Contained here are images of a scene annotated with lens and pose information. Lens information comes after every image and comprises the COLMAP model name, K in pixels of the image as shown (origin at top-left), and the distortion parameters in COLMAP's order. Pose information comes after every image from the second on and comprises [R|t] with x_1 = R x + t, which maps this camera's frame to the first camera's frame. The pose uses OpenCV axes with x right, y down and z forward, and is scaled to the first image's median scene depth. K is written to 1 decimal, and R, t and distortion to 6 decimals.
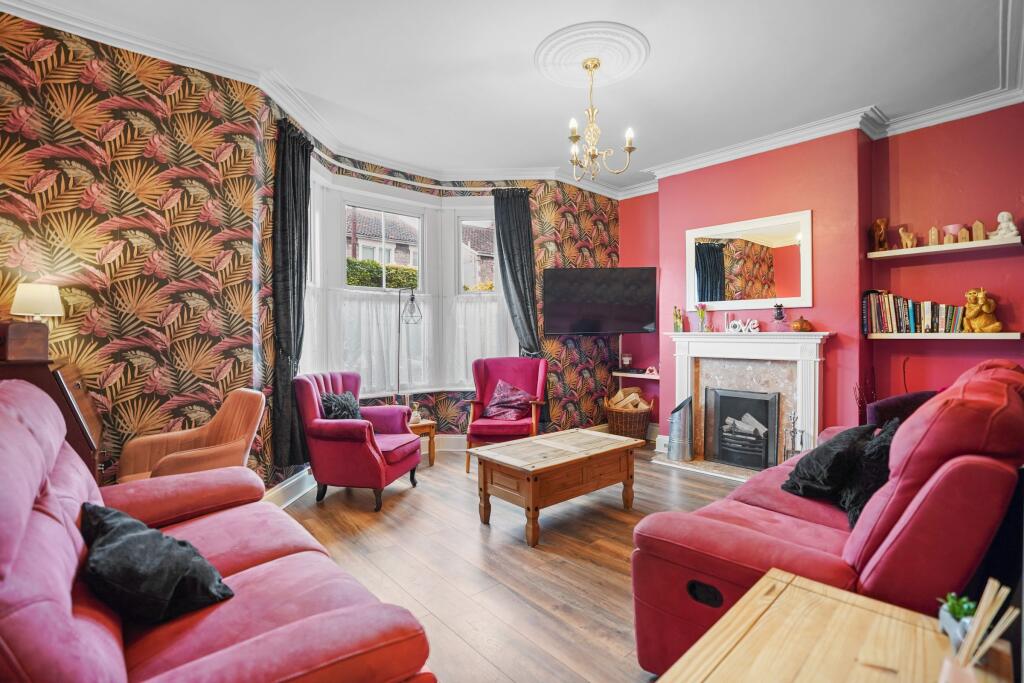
lens RADIAL K [[504.2, 0, 508.8], [0, 504.2, 340.4], [0, 0, 1]] dist [-0.071852, 0.029903]
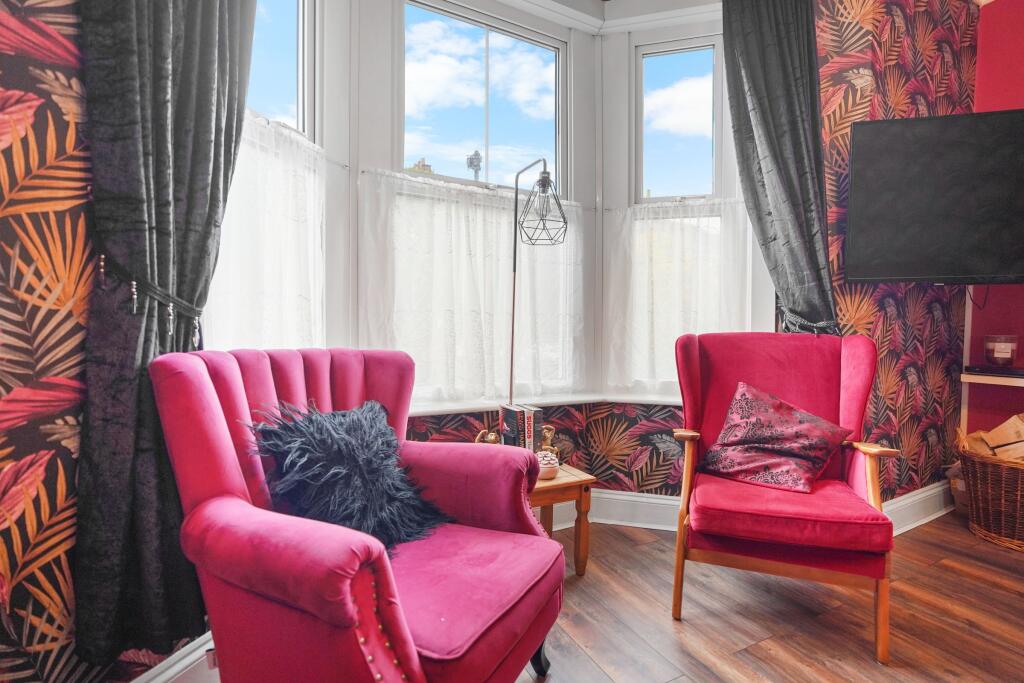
lens RADIAL K [[489.2, 0, 510.6], [0, 489.2, 350.2], [0, 0, 1]] dist [-0.057973, 0.021729]
pose [[0.970487, 0.022250, -0.240125, -0.108819], [-0.017078, 0.999576, 0.023598, 0.043177], [0.240548, -0.018801, 0.970455, 0.544244]]
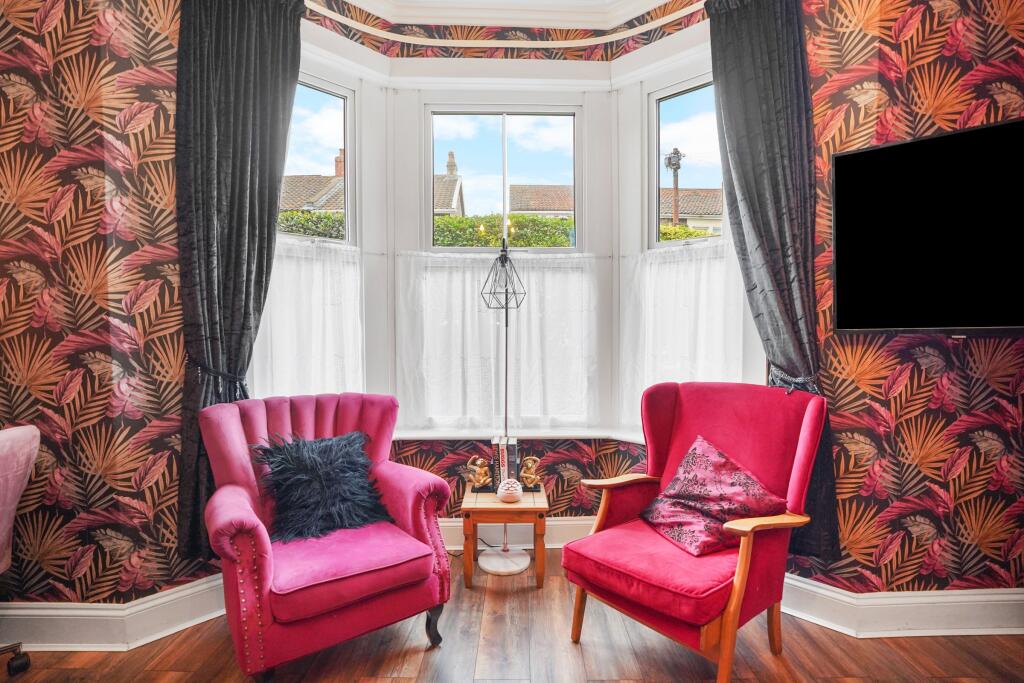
lens RADIAL K [[493.0, 0, 509.0], [0, 493.0, 357.0], [0, 0, 1]] dist [-0.063059, 0.022032]
pose [[0.749887, 0.041932, -0.660236, 0.129290], [-0.011870, 0.998681, 0.049944, -0.007949], [0.661460, -0.029615, 0.749396, 0.574406]]
